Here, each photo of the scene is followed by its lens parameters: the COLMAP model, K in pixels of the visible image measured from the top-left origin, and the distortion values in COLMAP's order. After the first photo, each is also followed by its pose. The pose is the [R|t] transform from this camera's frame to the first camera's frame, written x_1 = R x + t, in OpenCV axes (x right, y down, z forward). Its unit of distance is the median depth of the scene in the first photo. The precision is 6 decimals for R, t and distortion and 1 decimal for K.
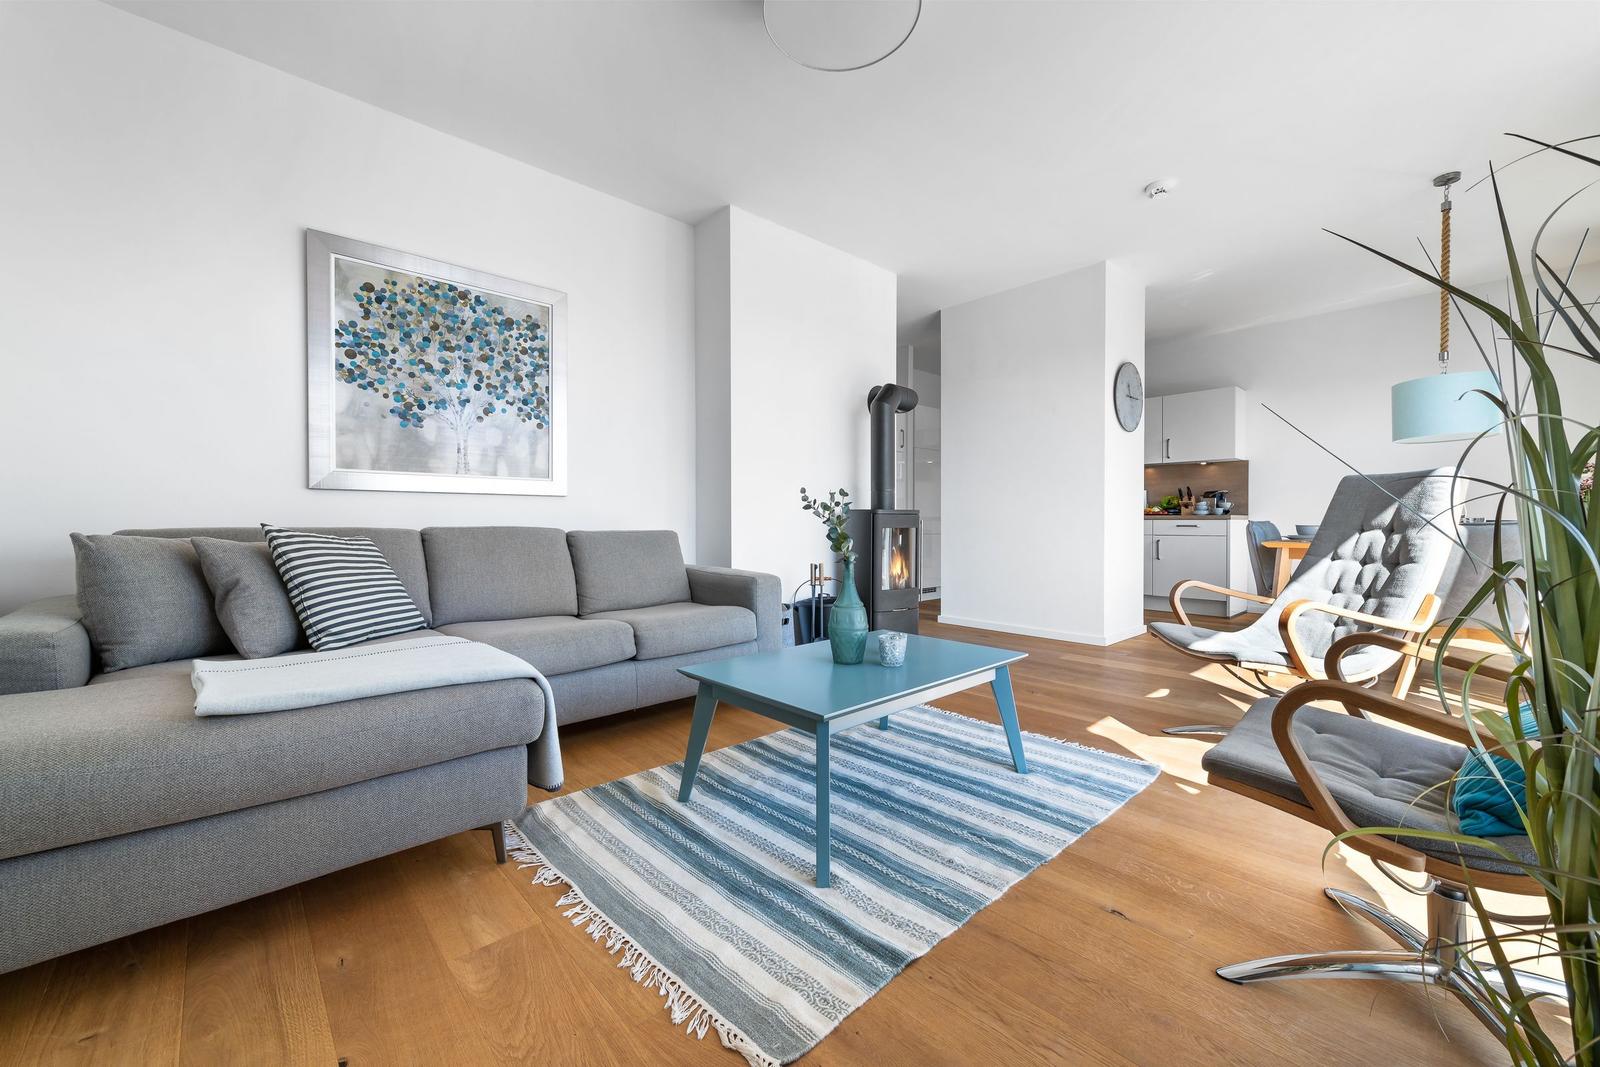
lens RADIAL K [[623.3, 0, 805.9], [0, 623.3, 537.6], [0, 0, 1]] dist [0.015342, 0.000044]
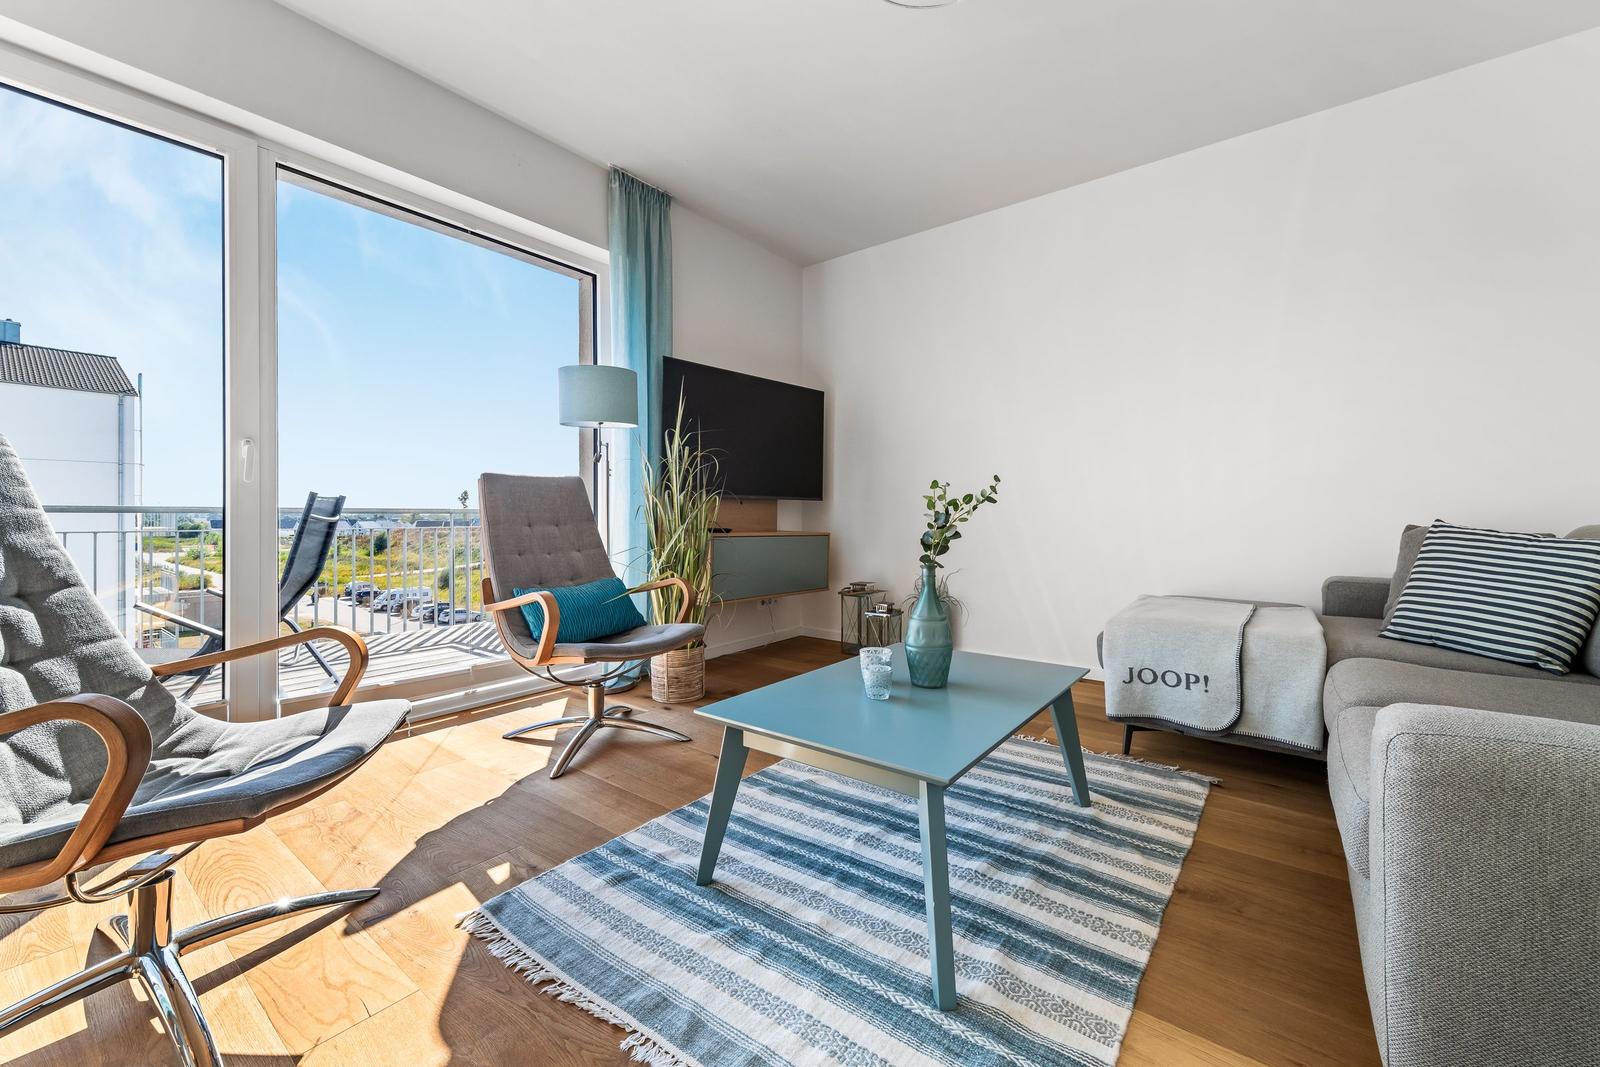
lens RADIAL K [[631.5, 0, 806.3], [0, 631.5, 524.0], [0, 0, 1]] dist [0.013965, -0.000049]
pose [[-0.986015, 0.000806, -0.166656, 0.258018], [-0.007012, 0.998902, 0.046316, -0.037408], [0.166510, 0.046837, -0.984927, 1.256650]]
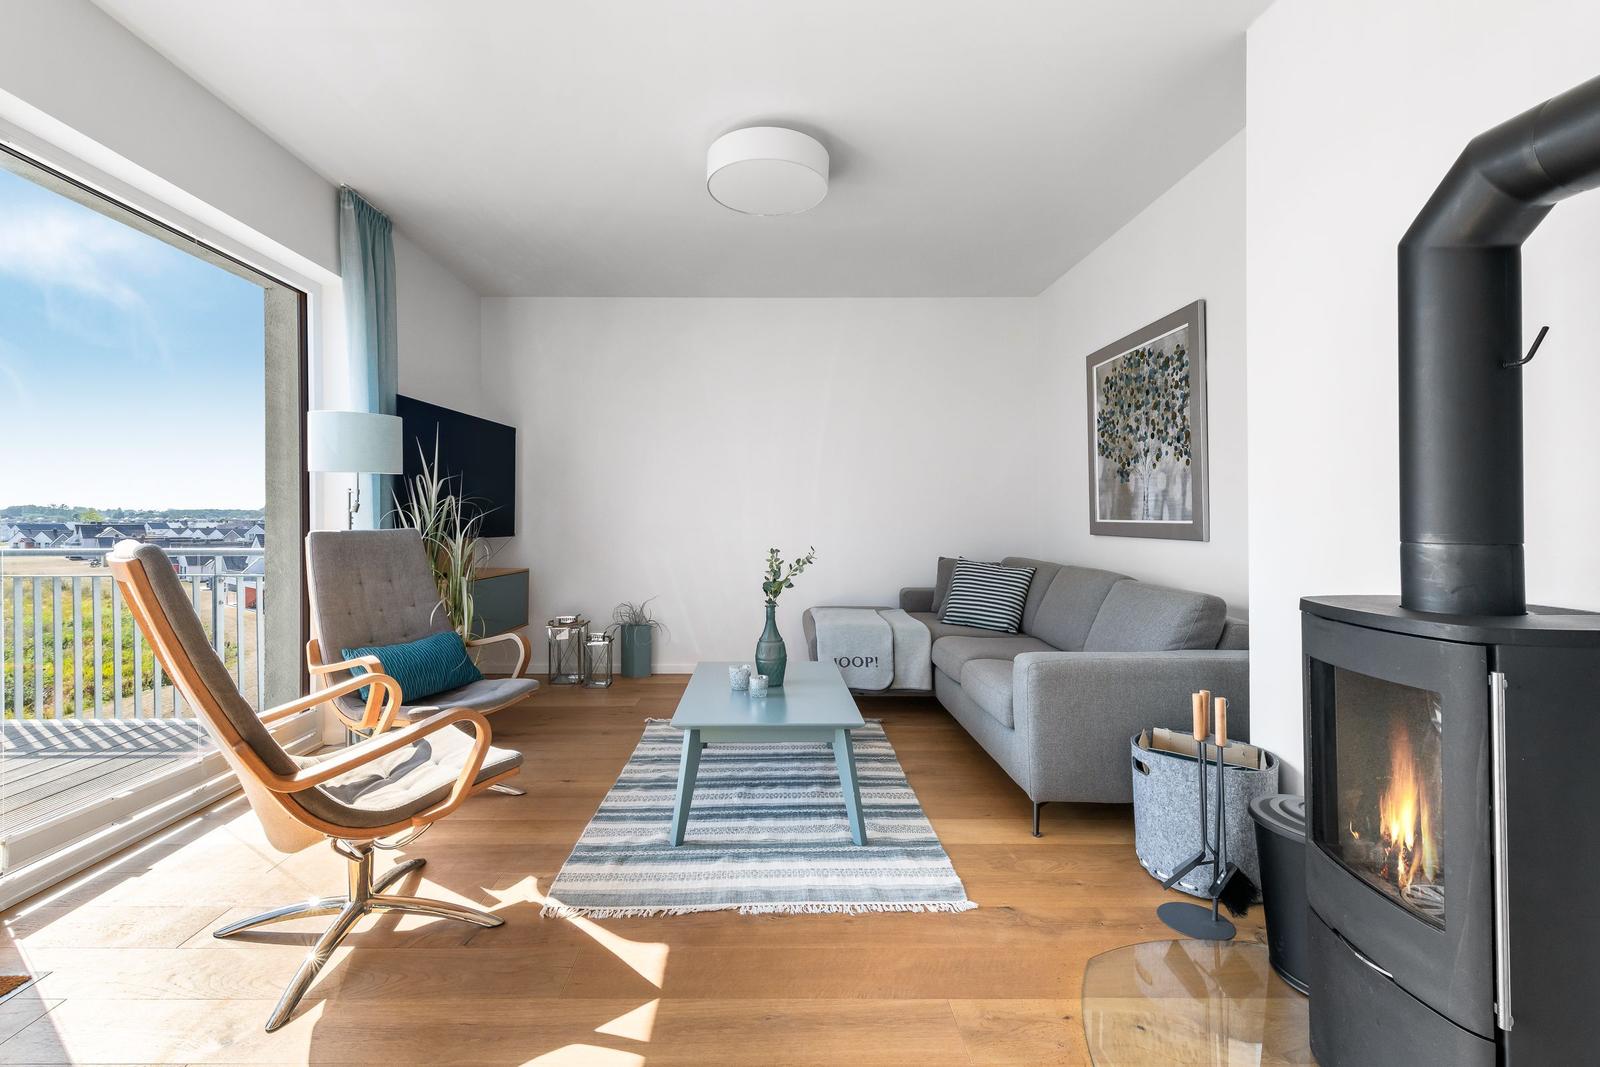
lens RADIAL K [[690.0, 0, 765.7], [0, 690.0, 522.2], [0, 0, 1]] dist [0.013663, -0.000016]
pose [[-0.686640, 0.003750, -0.726988, 0.763442], [-0.022956, 0.999376, 0.026837, -0.115696], [0.726635, 0.035116, -0.686125, 1.355076]]
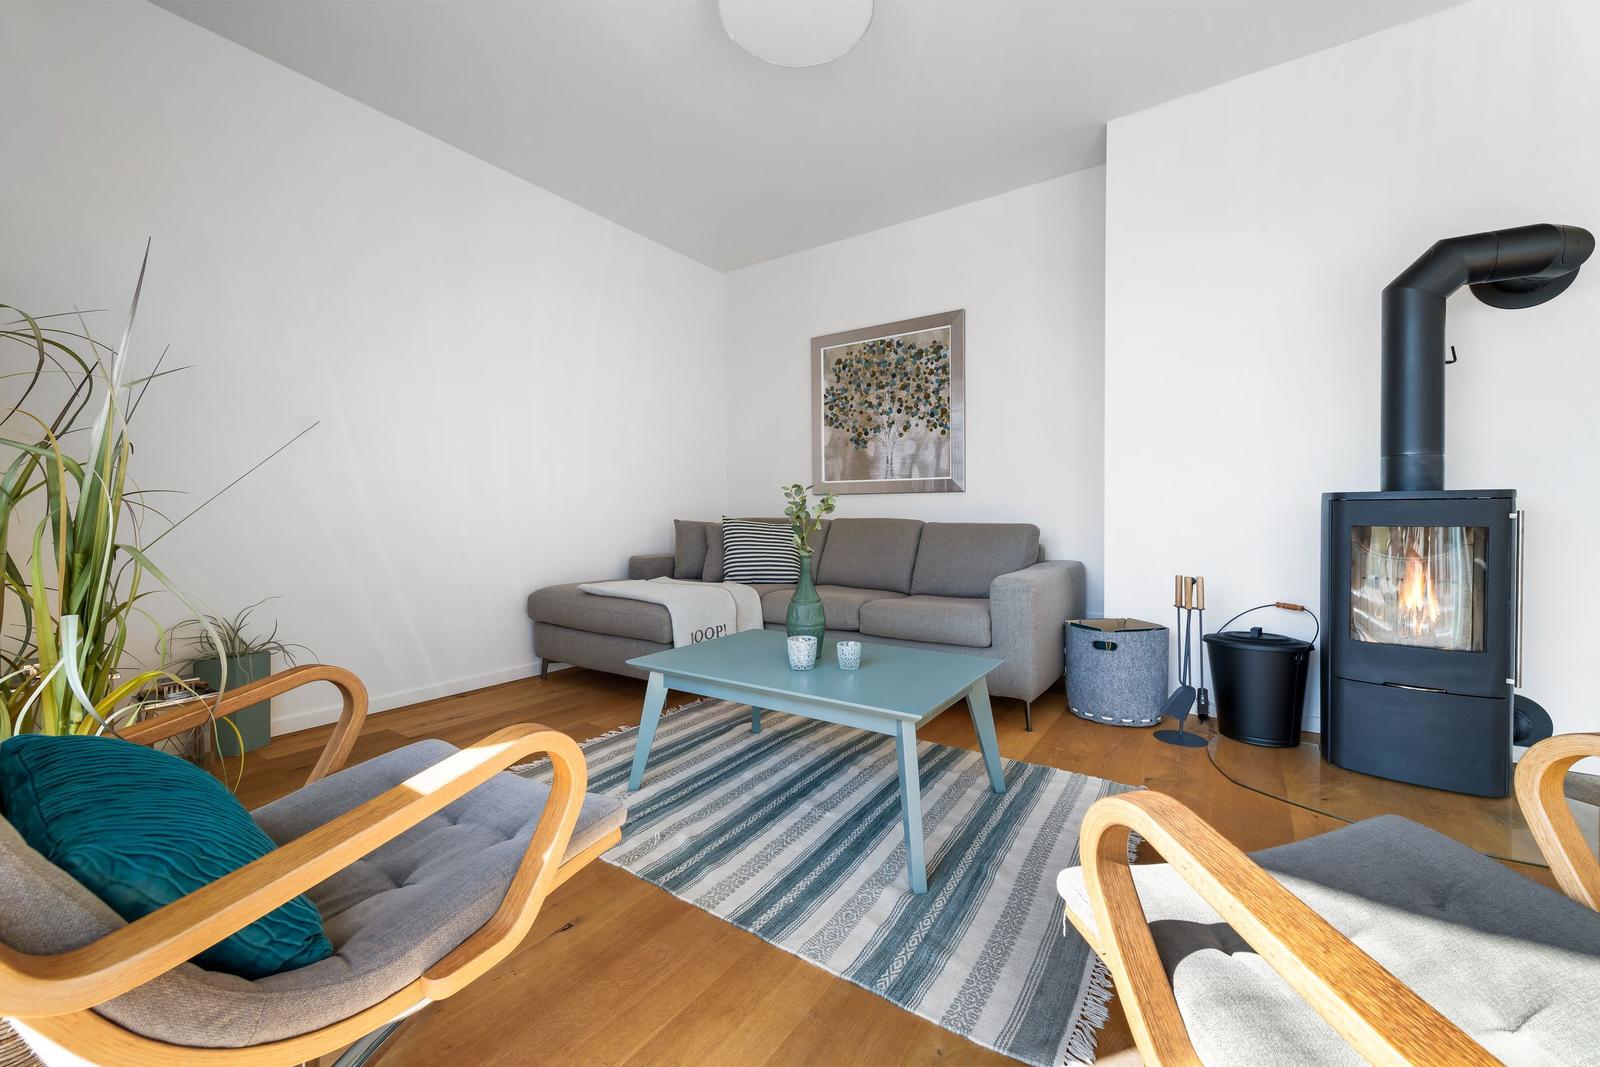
lens RADIAL K [[631.5, 0, 806.3], [0, 631.5, 524.0], [0, 0, 1]] dist [0.013965, -0.000049]
pose [[0.223463, 0.014682, -0.974602, 0.723618], [-0.025767, 0.999626, 0.009151, -0.013825], [0.974372, 0.023067, 0.223758, 0.537919]]
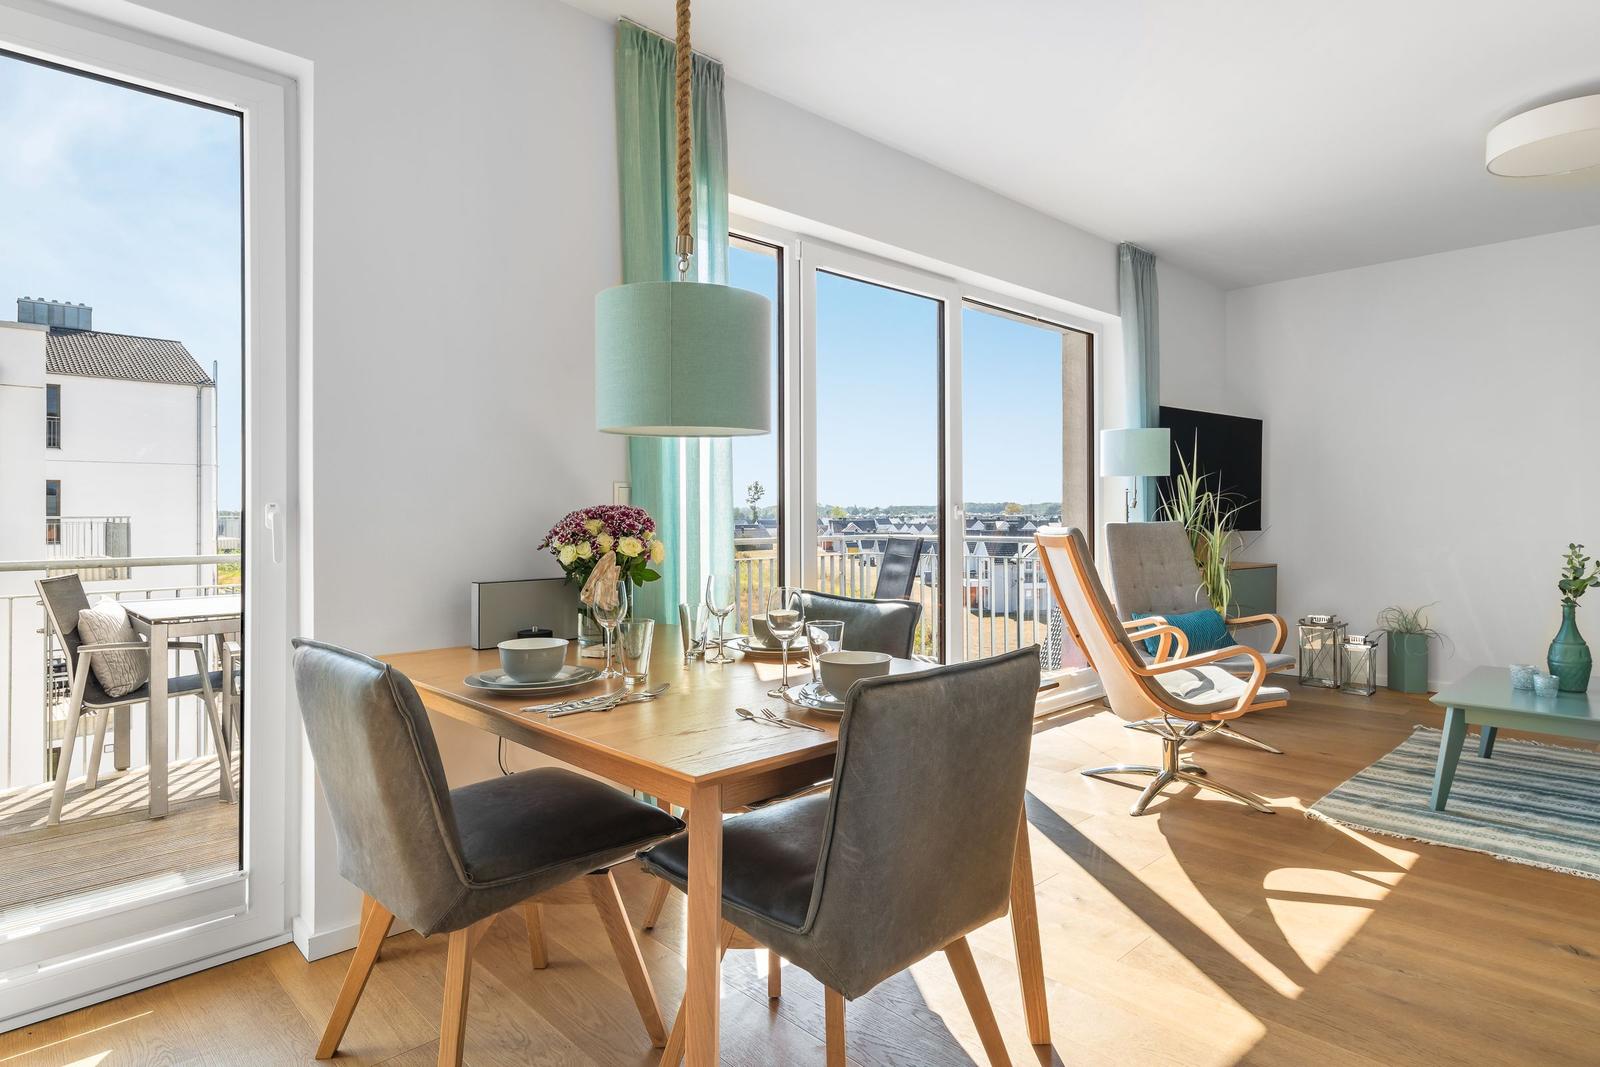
lens RADIAL K [[872.9, 0, 827.2], [0, 872.9, 523.7], [0, 0, 1]] dist [0.016369, -0.007195]
pose [[-0.999609, 0.004365, -0.027604, 1.050694], [0.003212, 0.999126, 0.041675, -0.129109], [0.027762, 0.041571, -0.998750, 1.813725]]
